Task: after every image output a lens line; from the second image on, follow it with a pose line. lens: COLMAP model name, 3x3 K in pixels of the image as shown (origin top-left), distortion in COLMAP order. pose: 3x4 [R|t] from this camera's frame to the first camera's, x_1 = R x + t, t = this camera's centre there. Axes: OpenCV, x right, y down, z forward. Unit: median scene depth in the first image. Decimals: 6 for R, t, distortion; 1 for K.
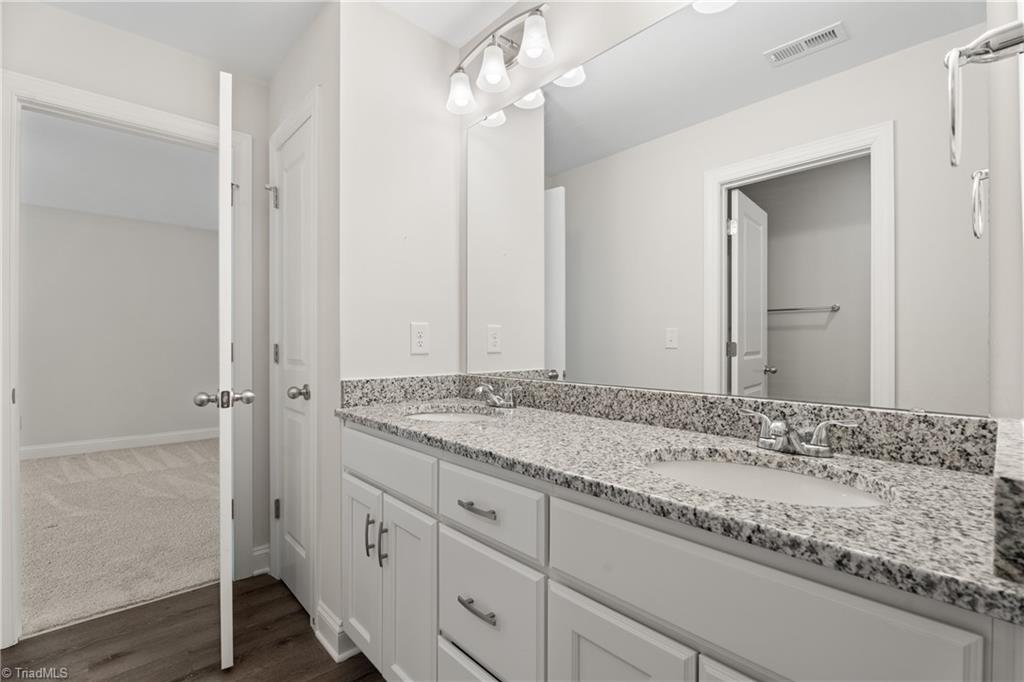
lens RADIAL K [[461.1, 0, 509.2], [0, 461.1, 343.0], [0, 0, 1]] dist [0.004186, -0.003574]
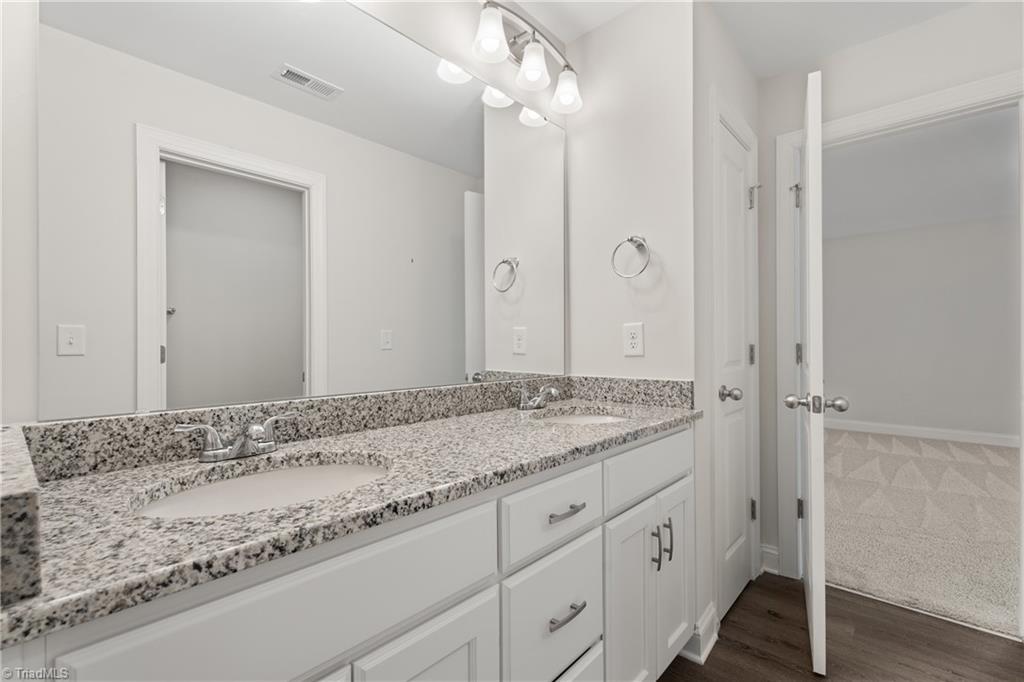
lens RADIAL K [[461.1, 0, 507.0], [0, 461.1, 338.2], [0, 0, 1]] dist [0.004186, -0.003574]
pose [[-0.101829, 0.014423, 0.994697, -0.762214], [0.001798, 0.999896, -0.014314, 0.001082], [-0.994800, 0.000331, -0.101844, 0.897925]]
